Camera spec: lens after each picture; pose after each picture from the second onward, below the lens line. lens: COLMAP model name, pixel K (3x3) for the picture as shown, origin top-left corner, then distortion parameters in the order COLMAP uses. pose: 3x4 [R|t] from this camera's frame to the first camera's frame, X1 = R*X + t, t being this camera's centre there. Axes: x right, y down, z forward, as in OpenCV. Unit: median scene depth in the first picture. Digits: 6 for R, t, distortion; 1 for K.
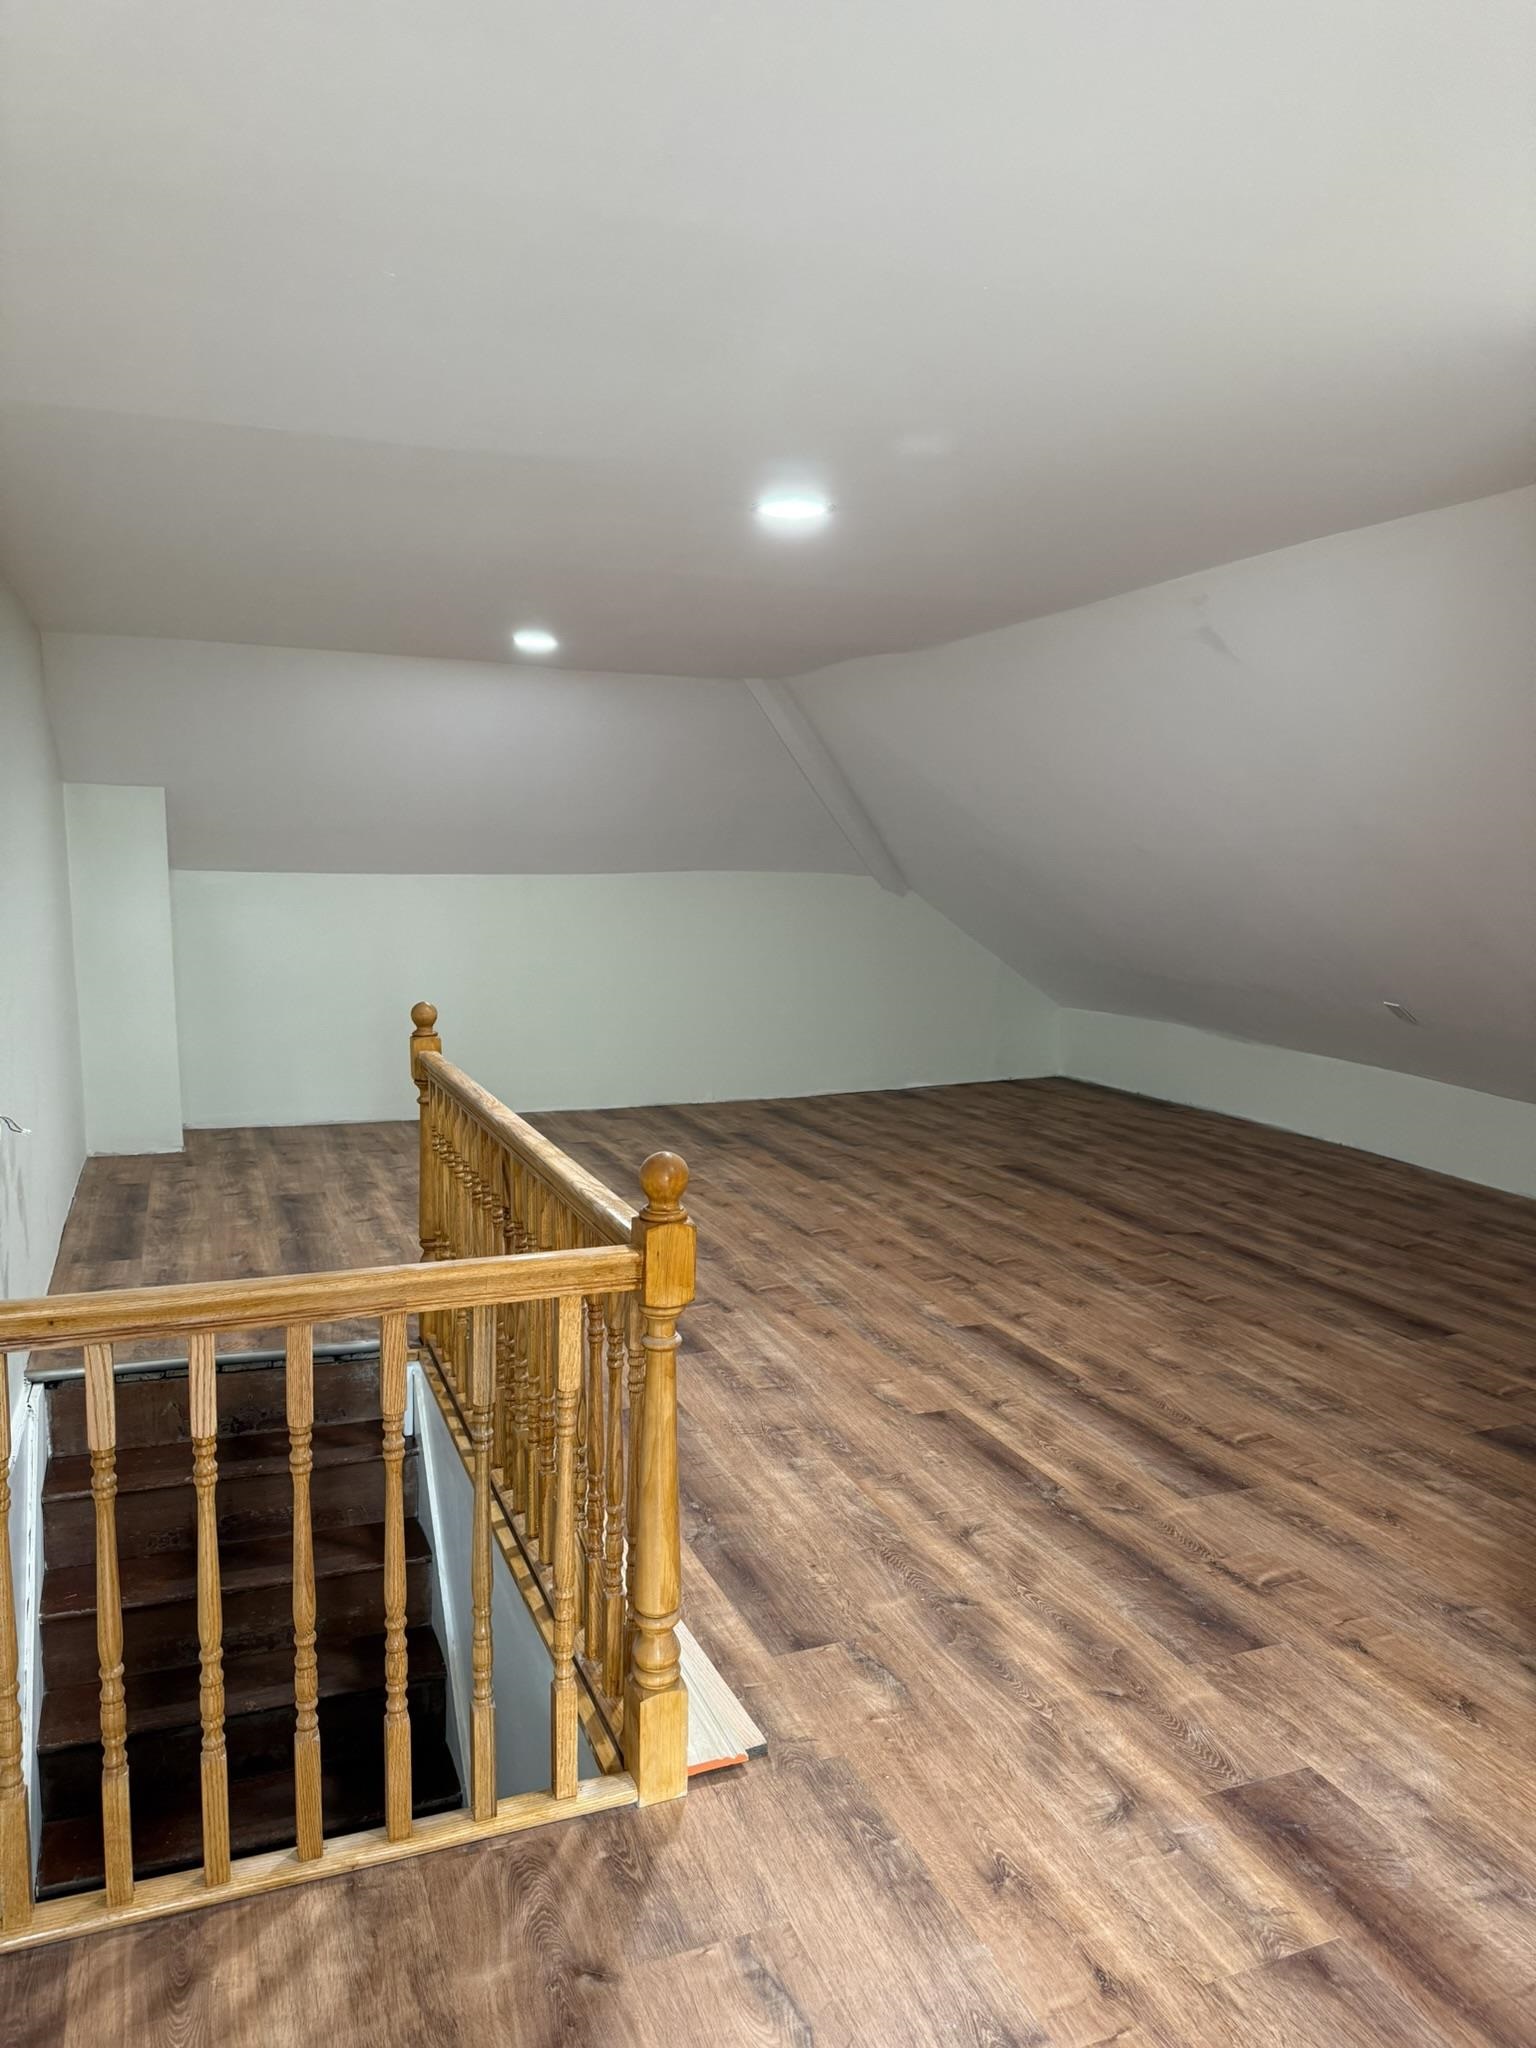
lens RADIAL K [[1426.3, 0, 767.0], [0, 1426.3, 1023.7], [0, 0, 1]] dist [-0.012035, -0.005656]
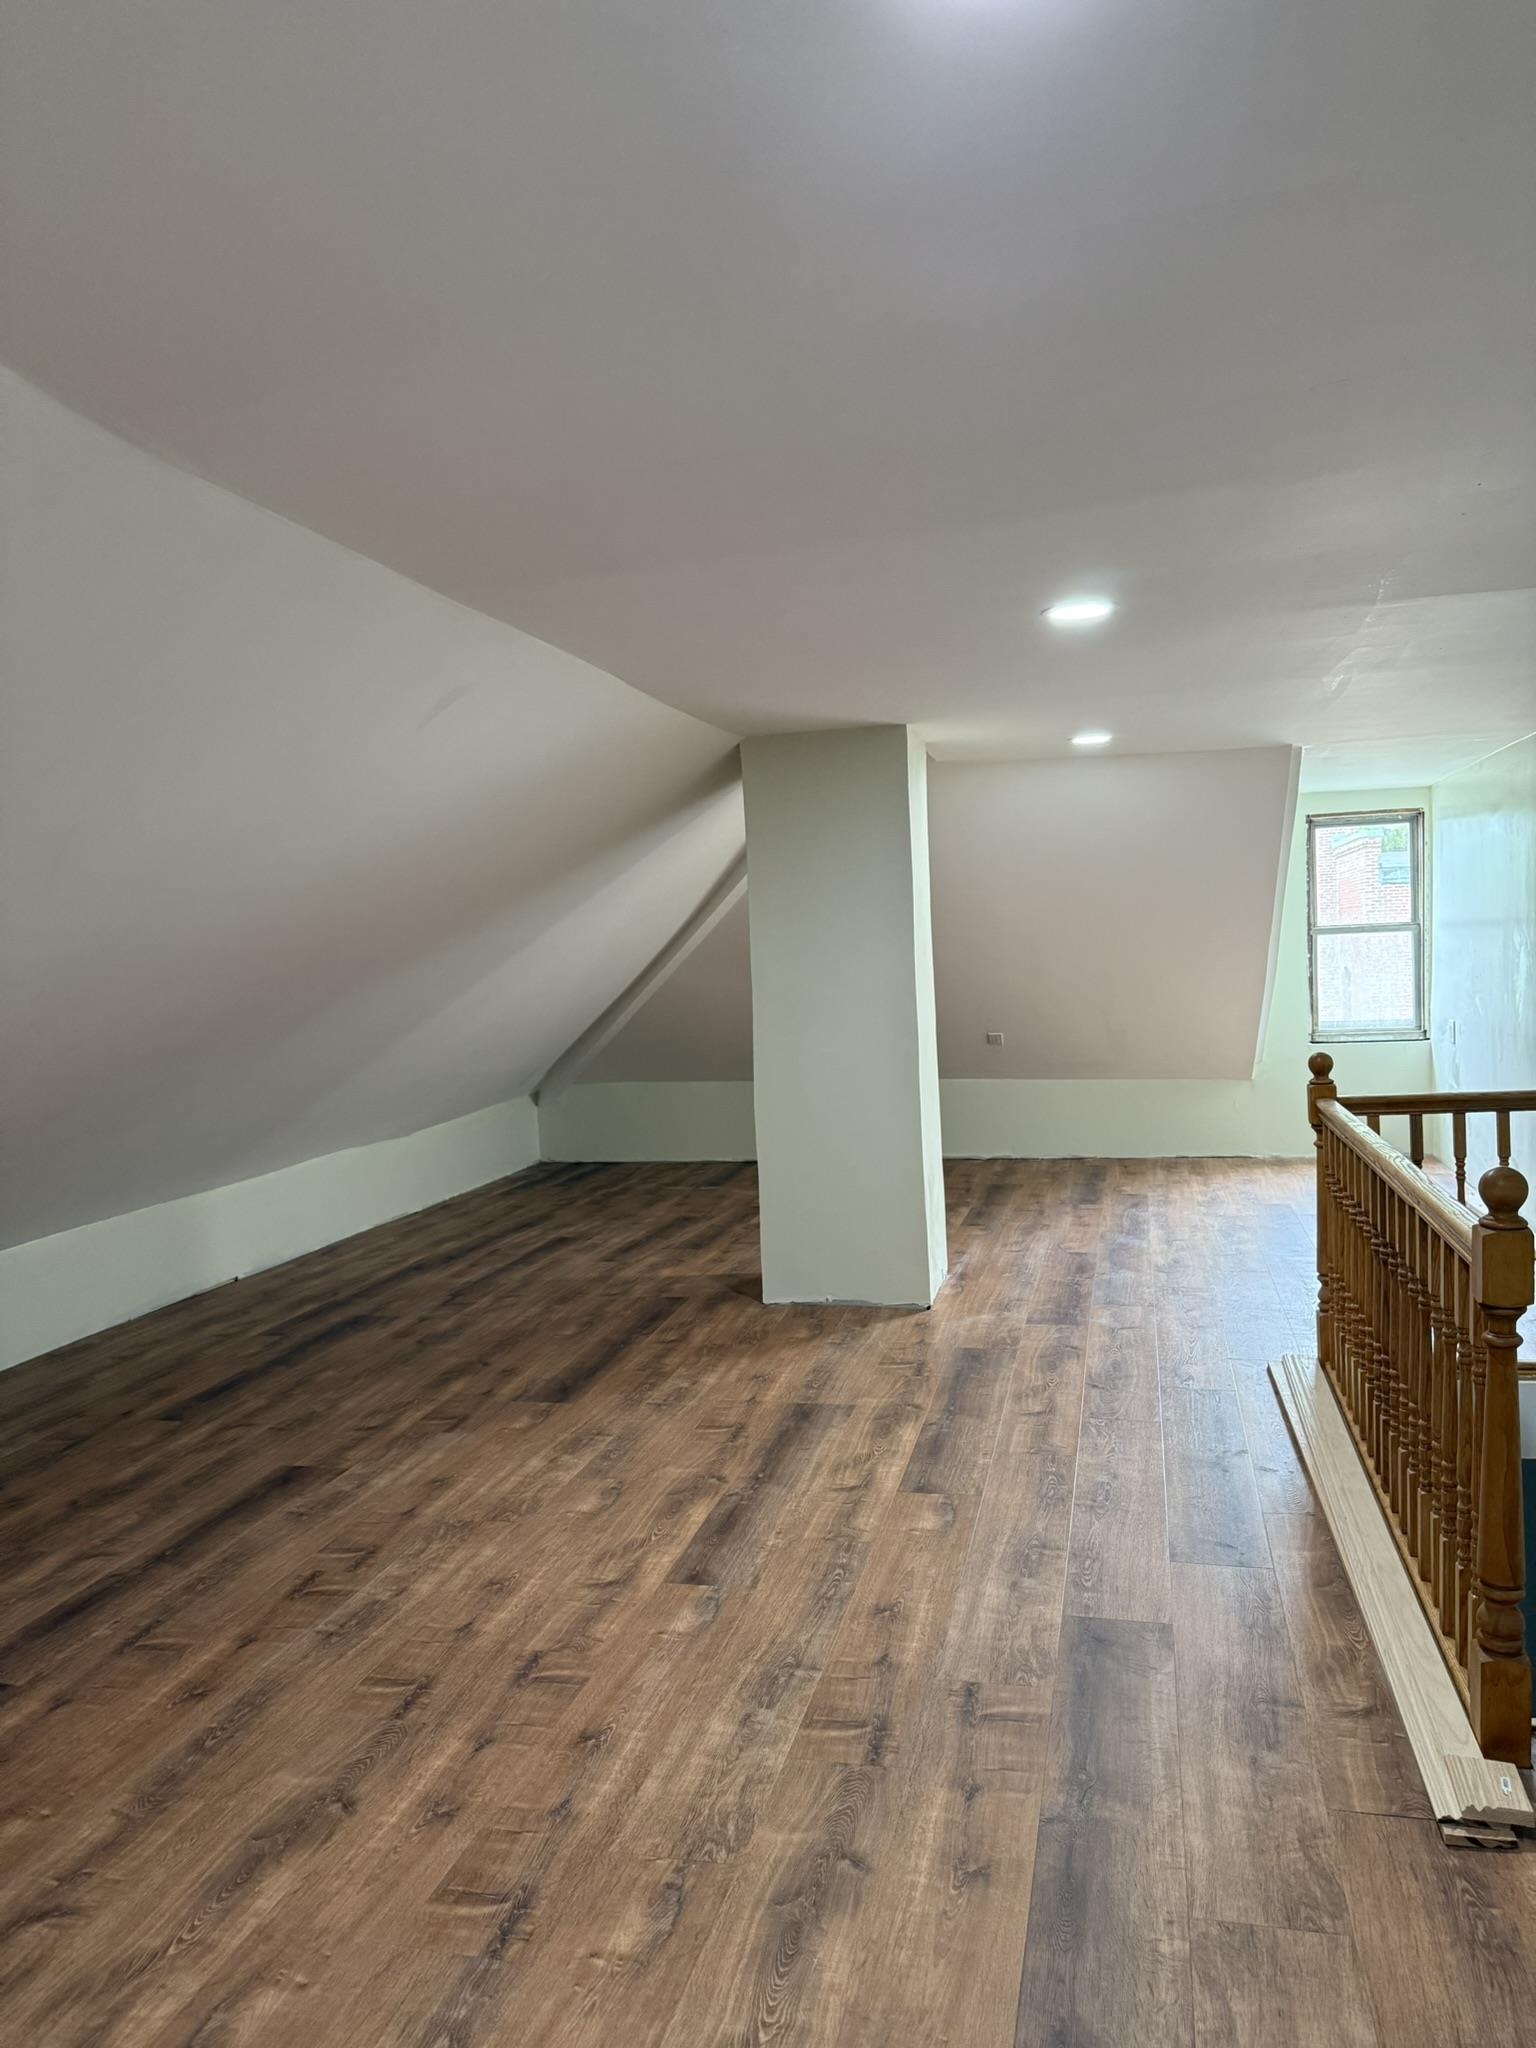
lens RADIAL K [[1426.3, 0, 768.9], [0, 1426.3, 1026.6], [0, 0, 1]] dist [-0.012035, -0.005656]
pose [[-0.806346, 0.003689, 0.591433, -0.342859], [0.123499, 0.978988, 0.162269, -0.190537], [-0.578407, 0.203886, -0.789858, 1.625389]]
